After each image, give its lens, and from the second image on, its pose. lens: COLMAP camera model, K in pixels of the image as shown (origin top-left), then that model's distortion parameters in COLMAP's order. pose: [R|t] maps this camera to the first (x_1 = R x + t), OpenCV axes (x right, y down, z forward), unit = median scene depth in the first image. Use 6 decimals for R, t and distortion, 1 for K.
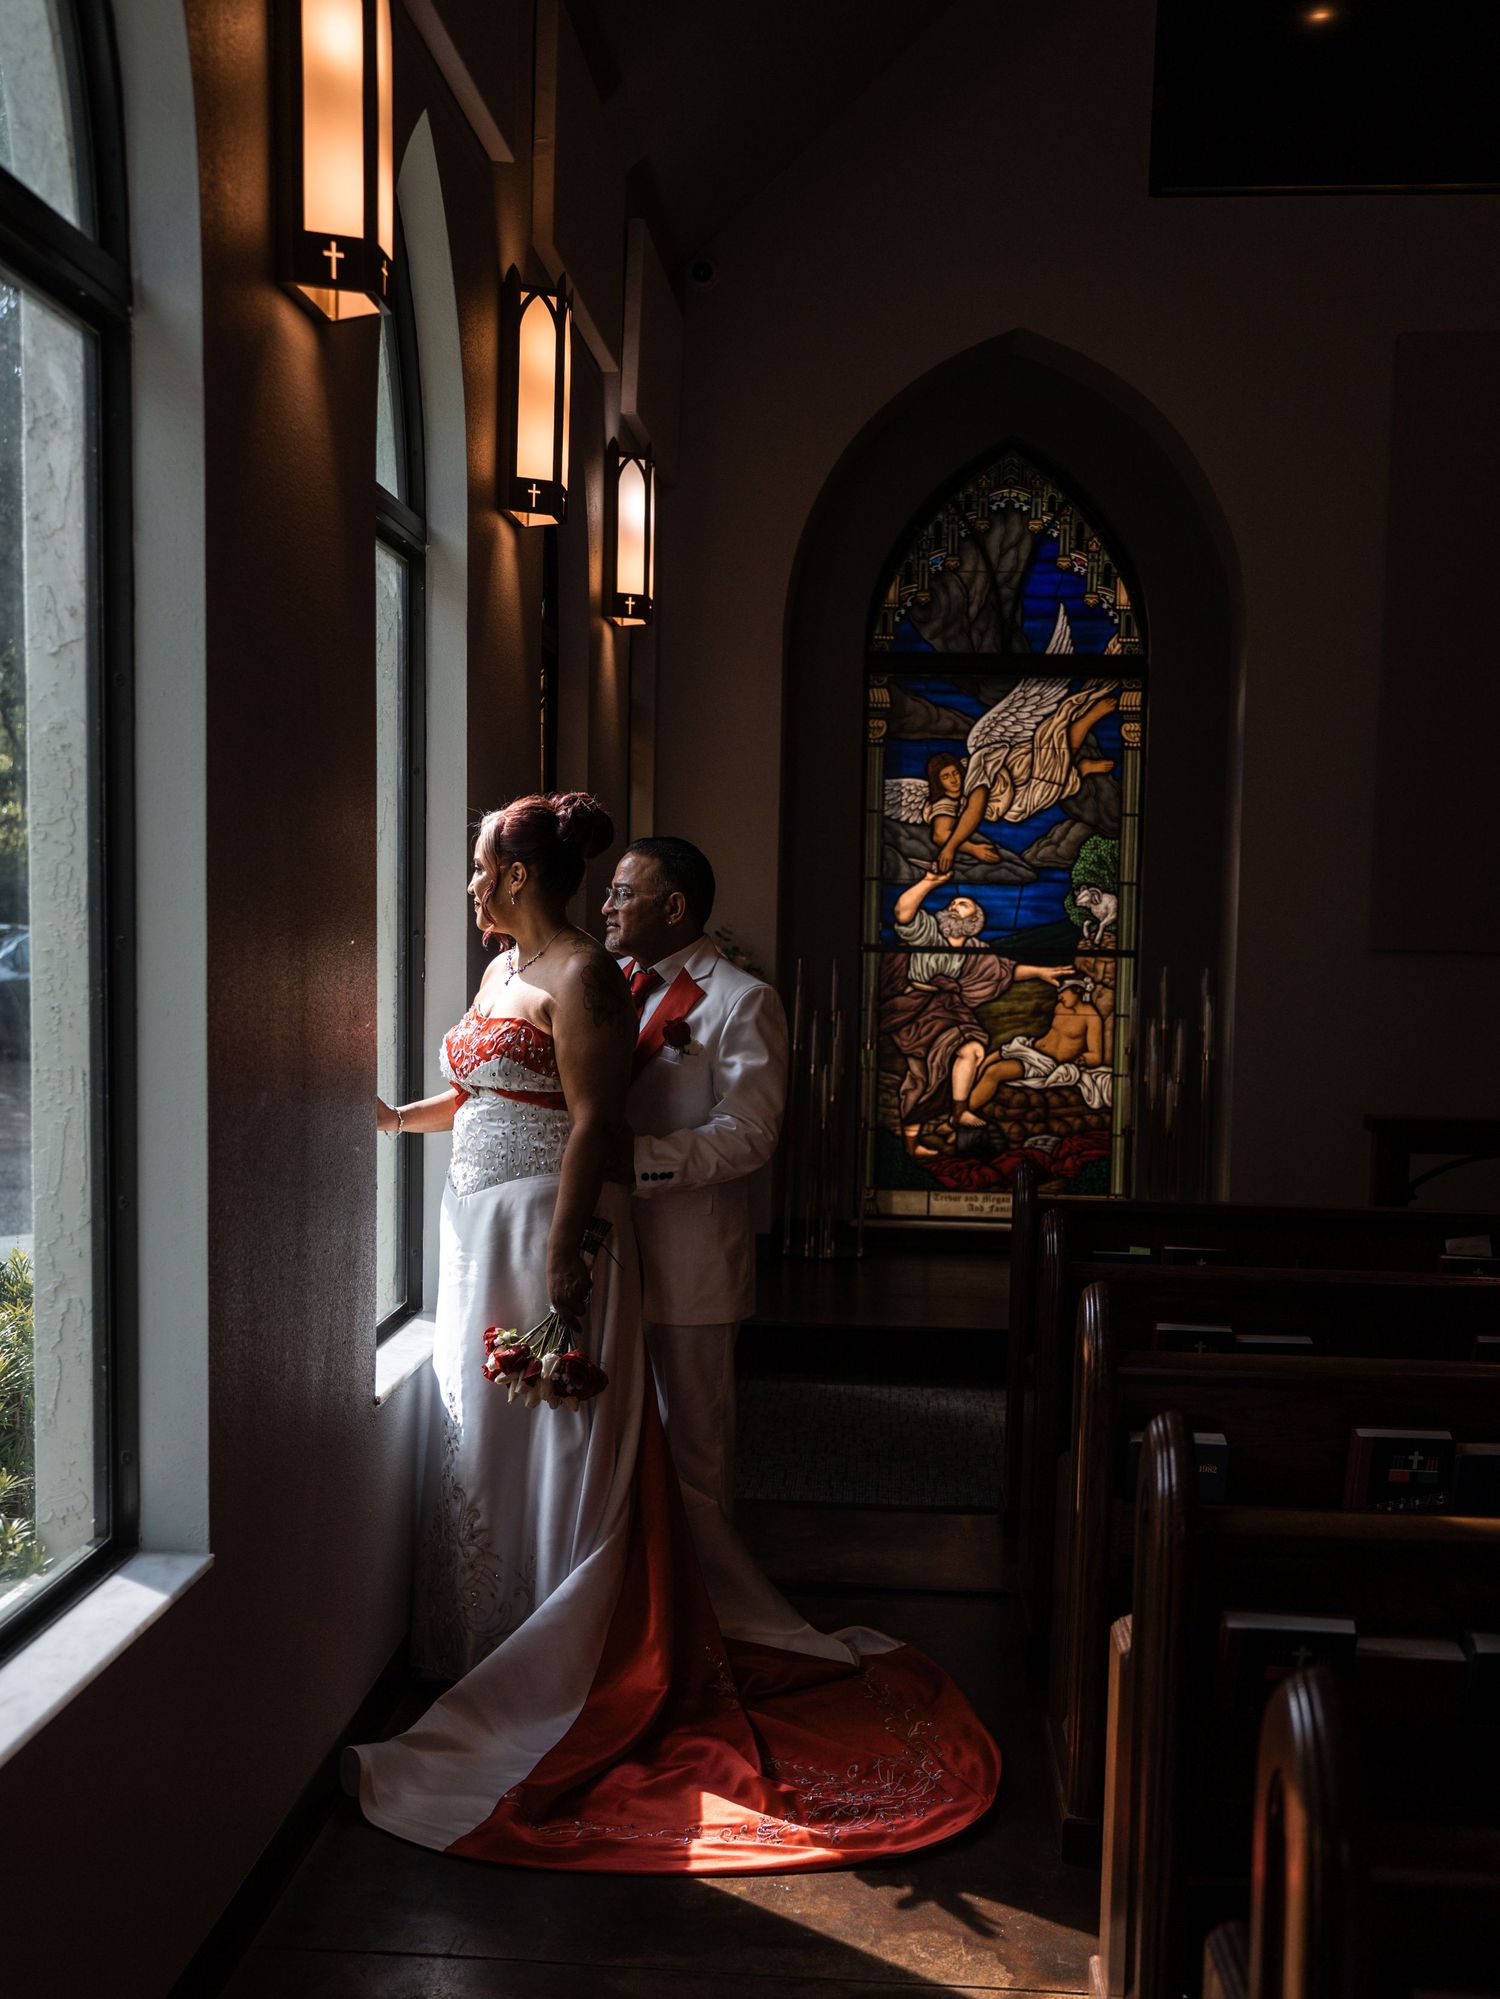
lens RADIAL K [[2112.0, 0, 720.3], [0, 2112.0, 1042.9], [0, 0, 1]] dist [0.004786, 0.000000]
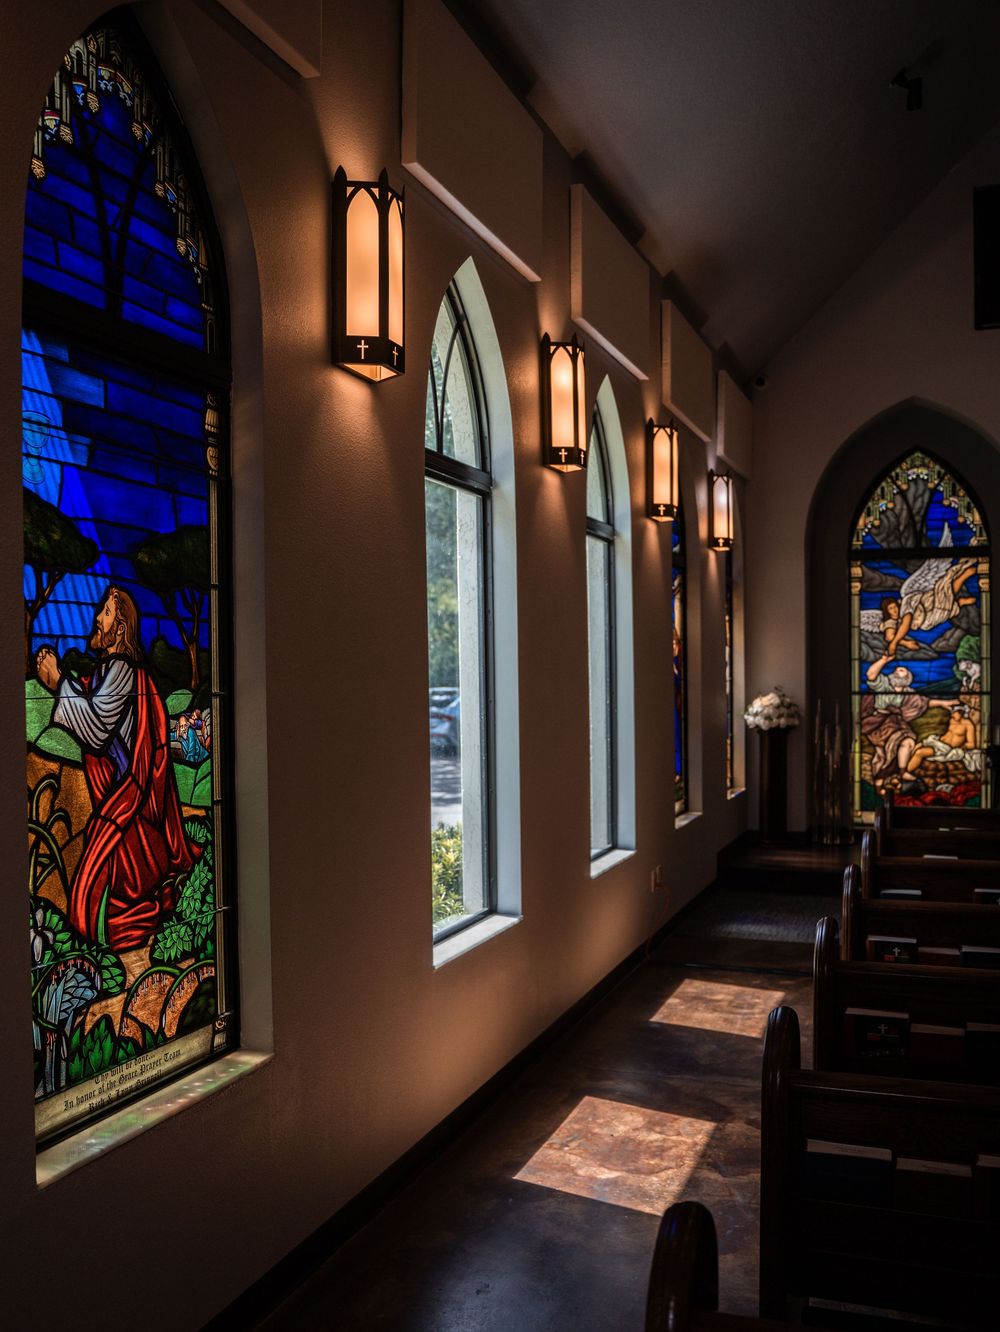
lens RADIAL K [[1268.2, 0, 499.9], [0, 1268.2, 664.8], [0, 0, 1]] dist [-0.036984, 0.000000]
pose [[0.956644, -0.028159, -0.289896, 0.098349], [0.008542, 0.997600, -0.068714, 0.009119], [0.291136, 0.063258, 0.954588, -0.277090]]
